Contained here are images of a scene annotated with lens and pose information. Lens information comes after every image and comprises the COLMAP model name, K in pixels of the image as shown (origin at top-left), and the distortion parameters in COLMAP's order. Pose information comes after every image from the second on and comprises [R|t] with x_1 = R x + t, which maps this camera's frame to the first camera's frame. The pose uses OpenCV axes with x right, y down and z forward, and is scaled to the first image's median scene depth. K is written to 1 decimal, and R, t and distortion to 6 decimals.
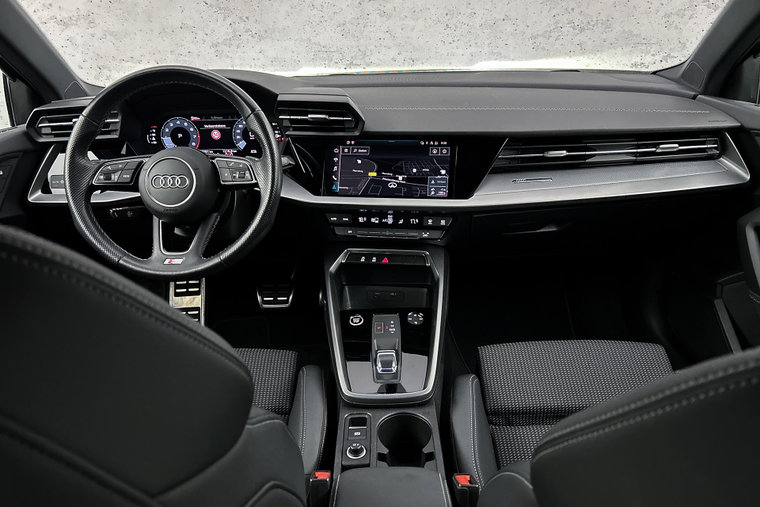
lens RADIAL K [[579.5, 0, 376.8], [0, 579.5, 266.4], [0, 0, 1]] dist [0.061202, -0.073566]
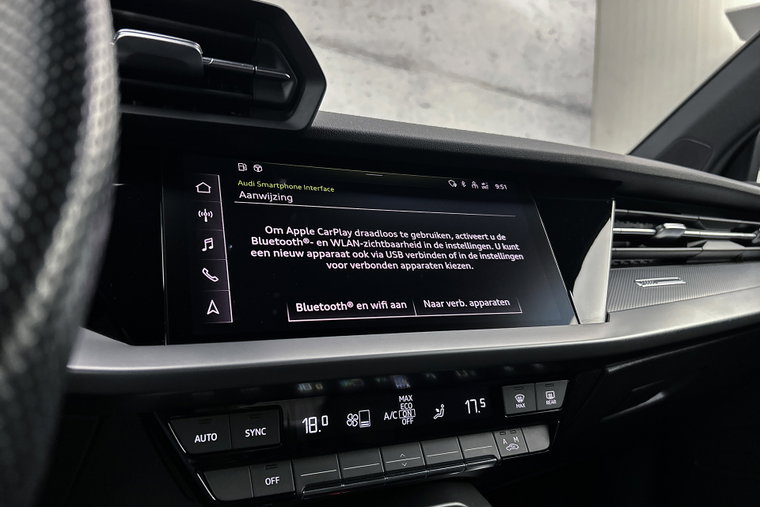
lens RADIAL K [[579.5, 0, 380.6], [0, 579.5, 258.8], [0, 0, 1]] dist [0.061202, -0.073566]
pose [[0.808808, 0.038665, 0.586801, -0.165786], [0.200268, 0.920083, -0.336661, -0.054615], [-0.552922, 0.389812, 0.736426, 0.759334]]
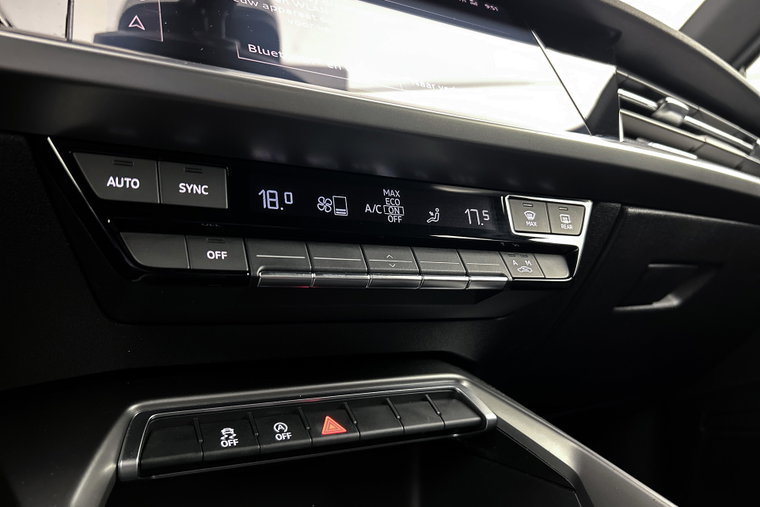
lens RADIAL K [[579.5, 0, 376.6], [0, 579.5, 257.0], [0, 0, 1]] dist [0.061202, -0.073566]
pose [[0.781245, 0.081044, 0.618941, -0.125537], [0.241787, 0.874846, -0.419743, 0.033610], [-0.575495, 0.477574, 0.663874, 0.860019]]
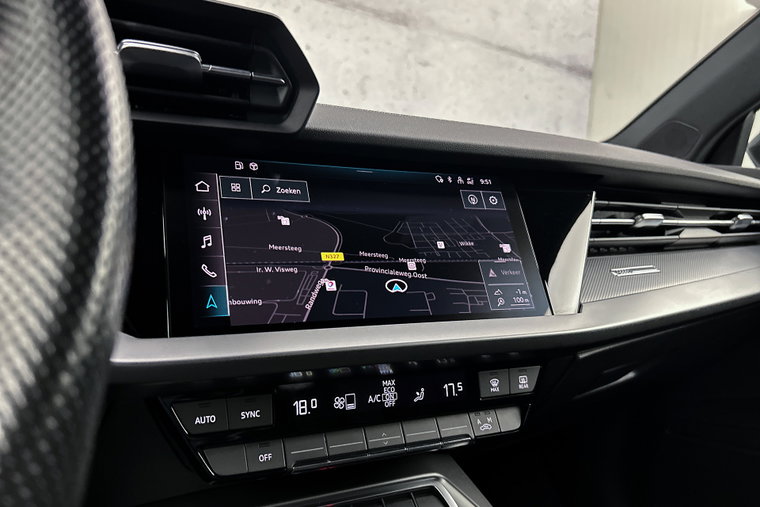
lens RADIAL K [[579.5, 0, 379.0], [0, 579.5, 258.8], [0, 0, 1]] dist [0.061202, -0.073566]
pose [[0.804862, 0.012351, 0.593333, -0.175369], [0.183025, 0.945884, -0.267965, -0.066384], [-0.564534, 0.324270, 0.759046, 0.733980]]
